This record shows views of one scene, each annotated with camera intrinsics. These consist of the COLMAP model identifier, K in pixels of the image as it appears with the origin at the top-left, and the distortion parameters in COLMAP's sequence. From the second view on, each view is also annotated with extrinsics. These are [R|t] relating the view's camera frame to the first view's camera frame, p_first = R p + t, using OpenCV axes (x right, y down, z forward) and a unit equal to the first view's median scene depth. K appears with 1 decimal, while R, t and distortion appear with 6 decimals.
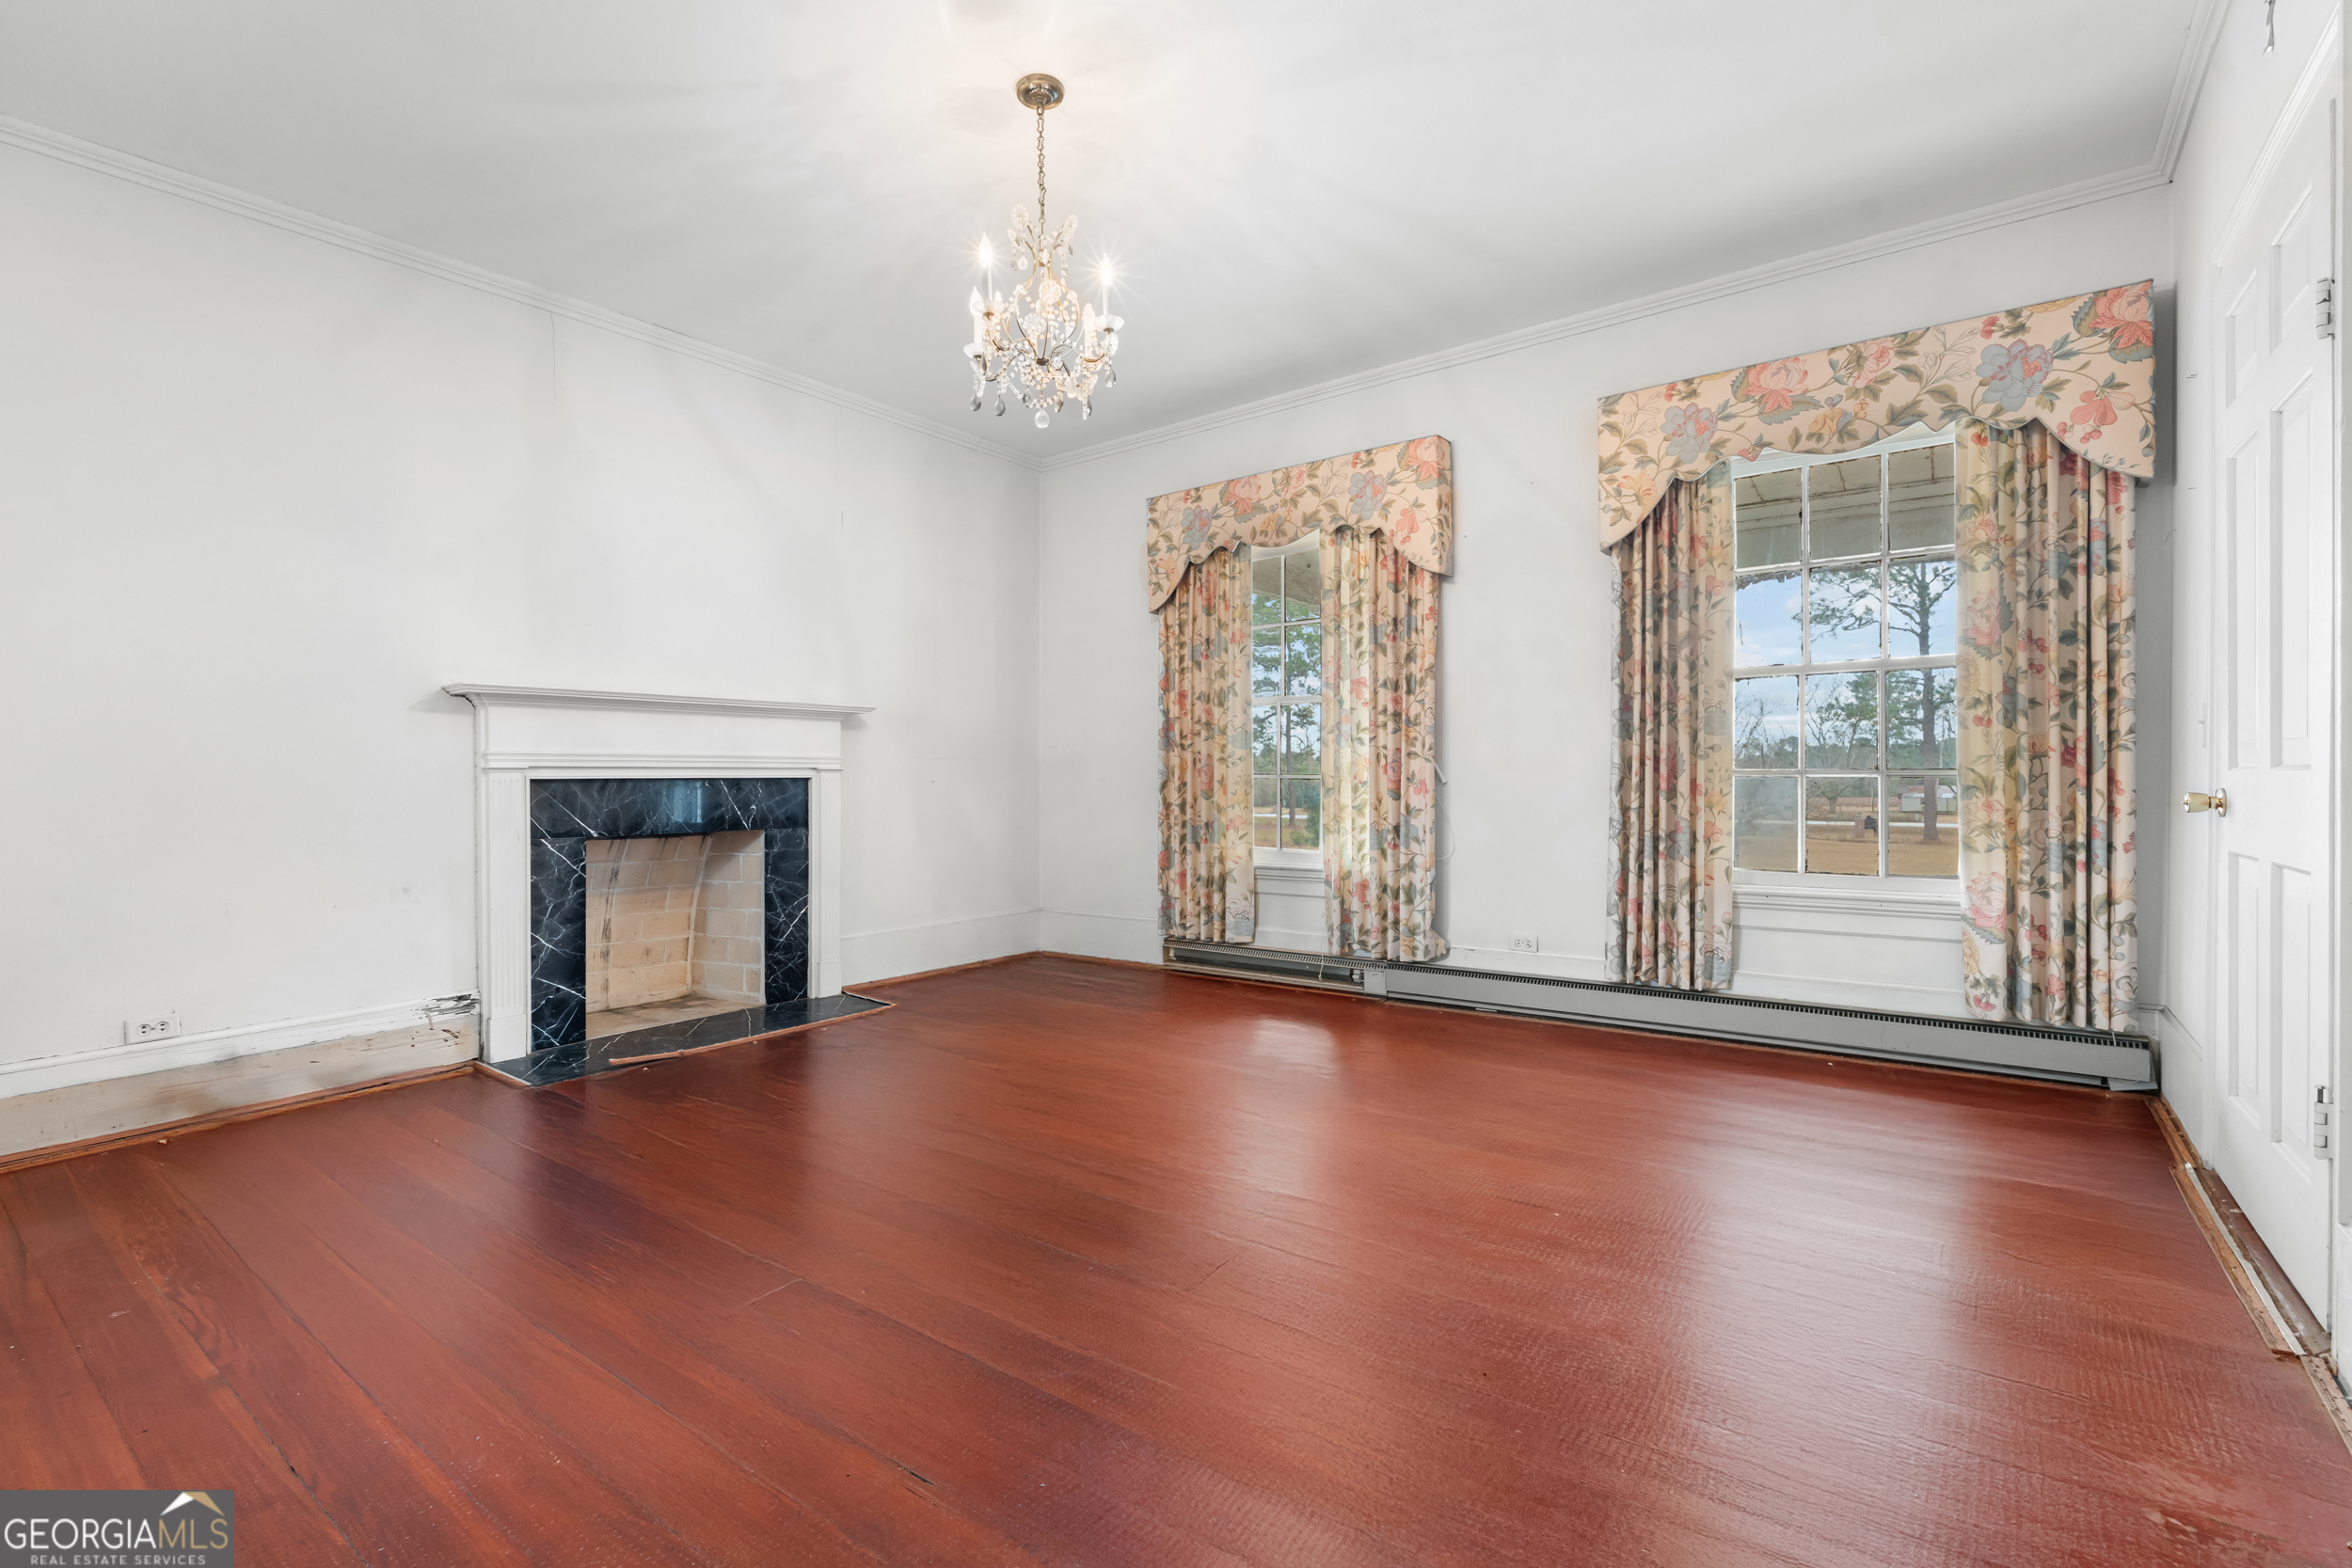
lens RADIAL K [[1061.0, 0, 1175.4], [0, 1061.0, 786.5], [0, 0, 1]] dist [-0.003071, -0.000185]
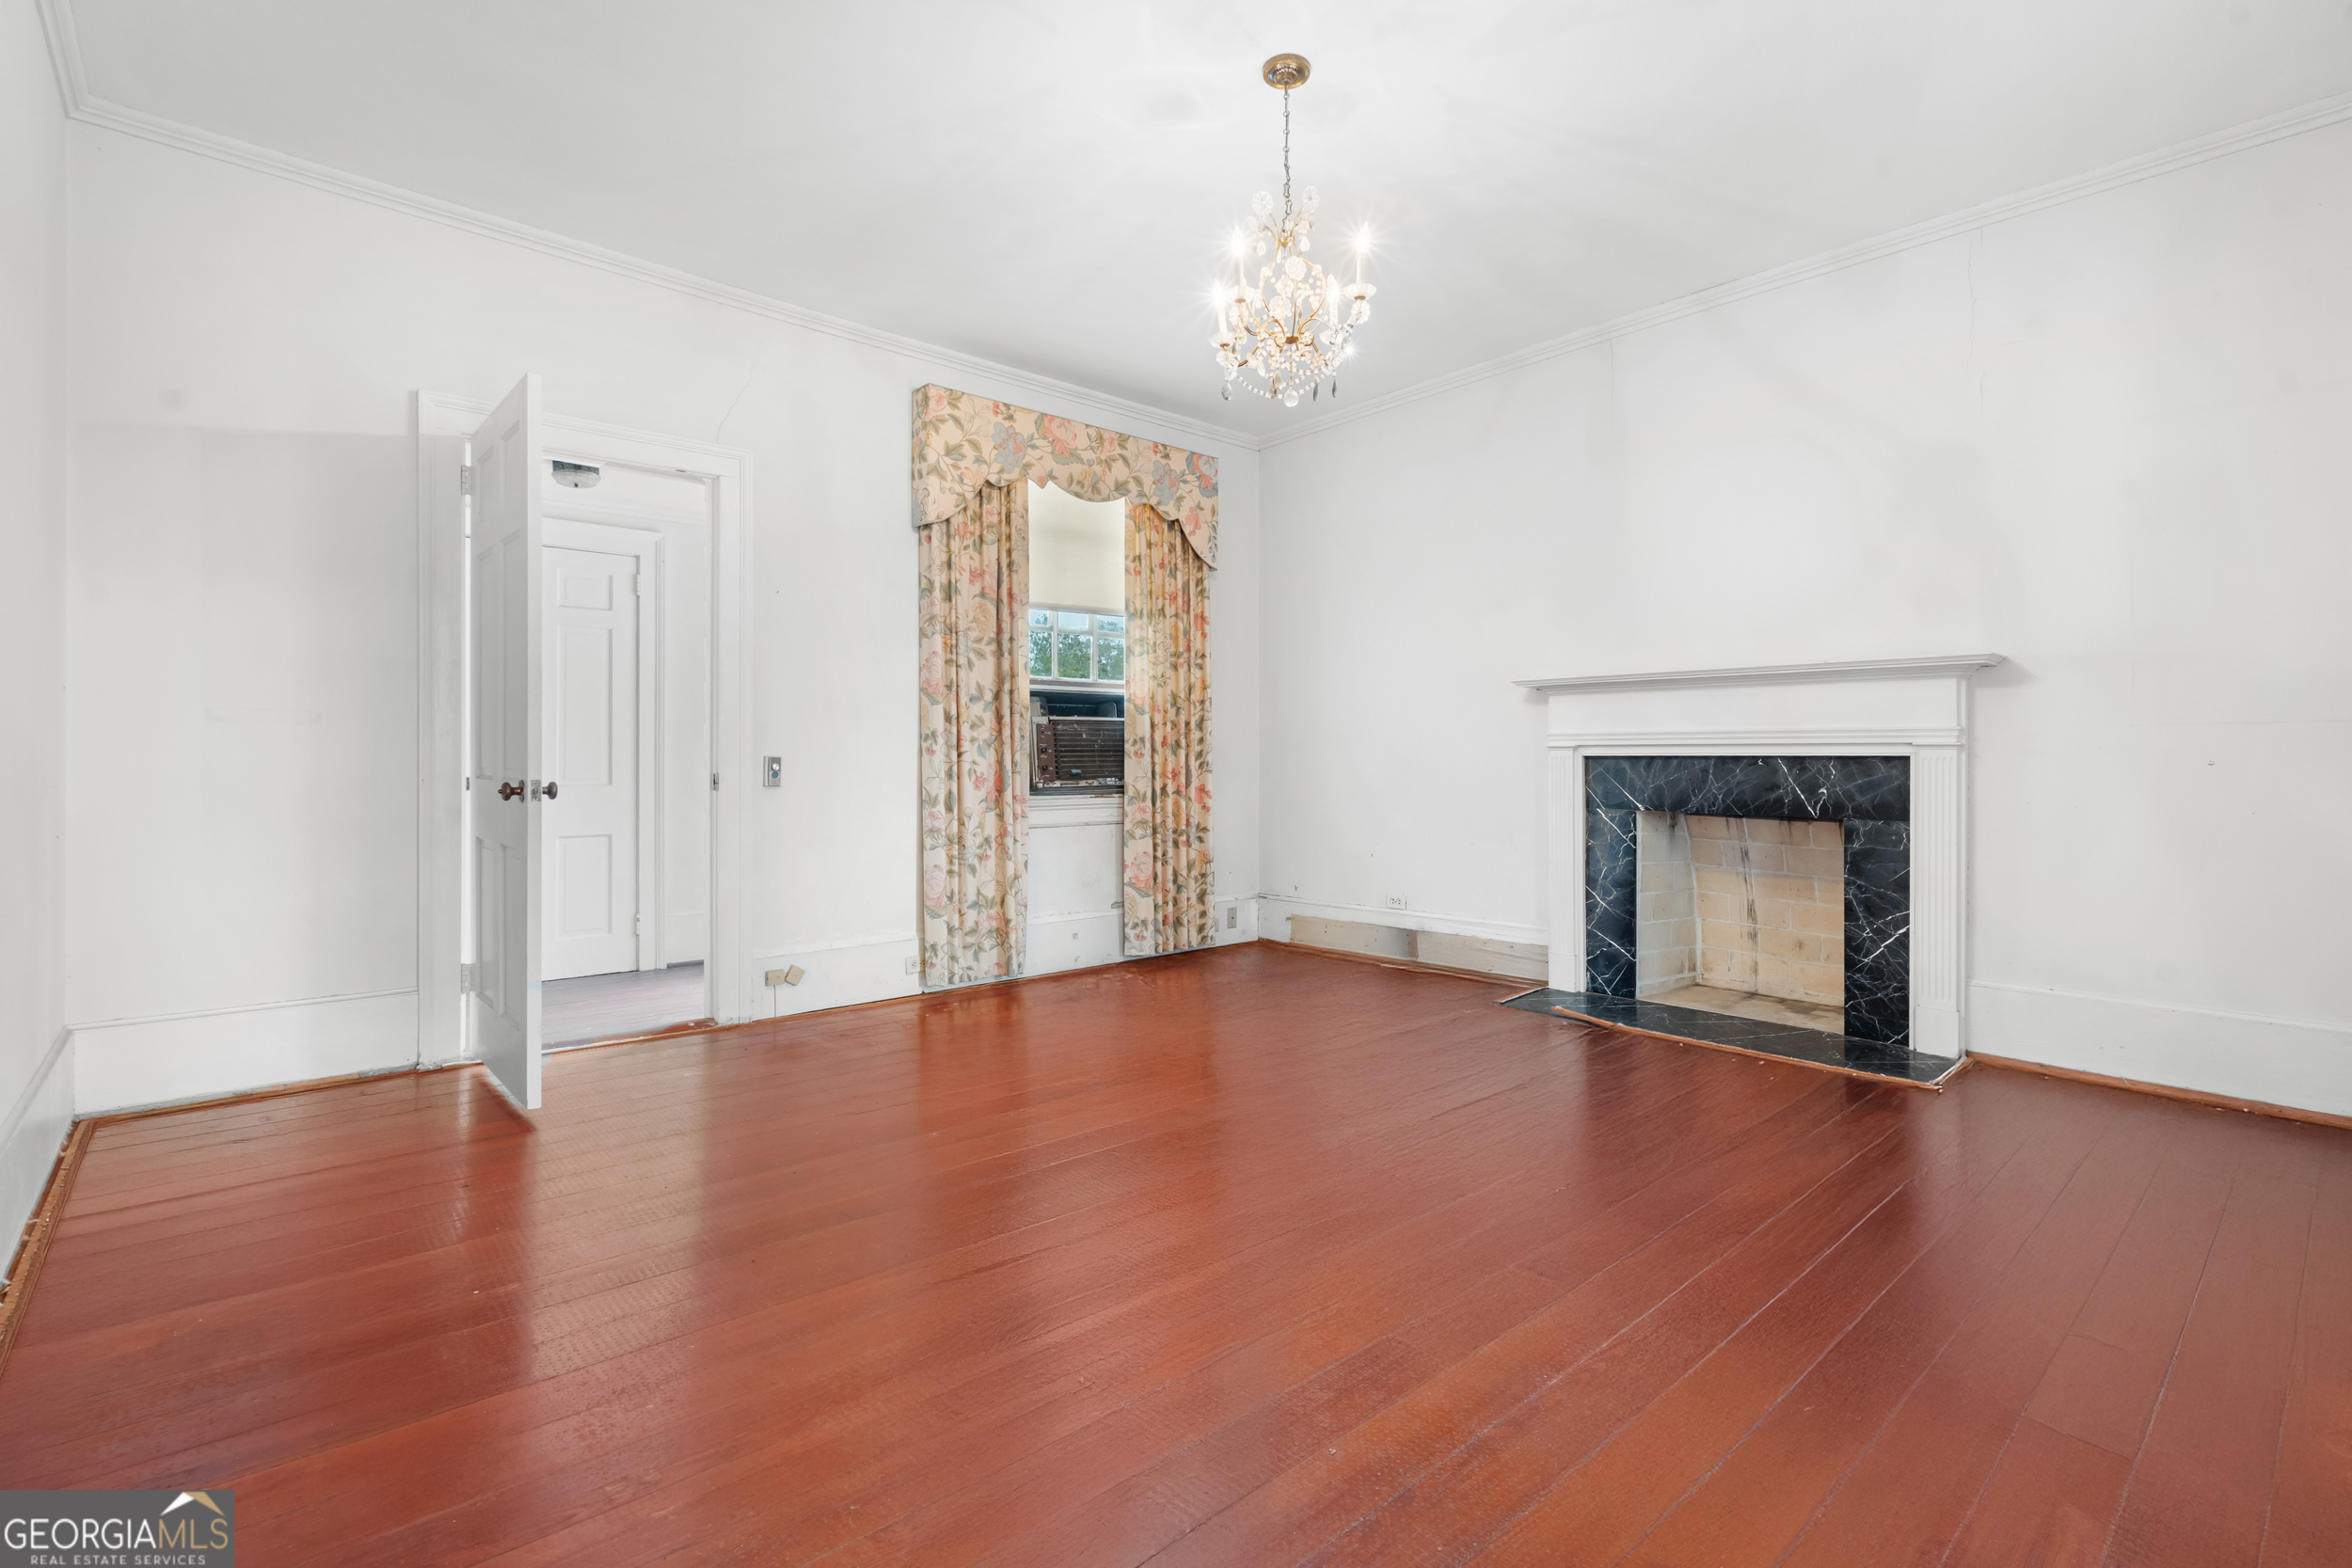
lens RADIAL K [[1061.0, 0, 1174.2], [0, 1061.0, 760.0], [0, 0, 1]] dist [-0.003071, -0.000185]
pose [[-0.193385, 0.010285, -0.981069, 0.522950], [-0.008065, 0.999895, 0.012073, -0.010937], [0.981090, 0.010247, -0.193282, 0.668219]]
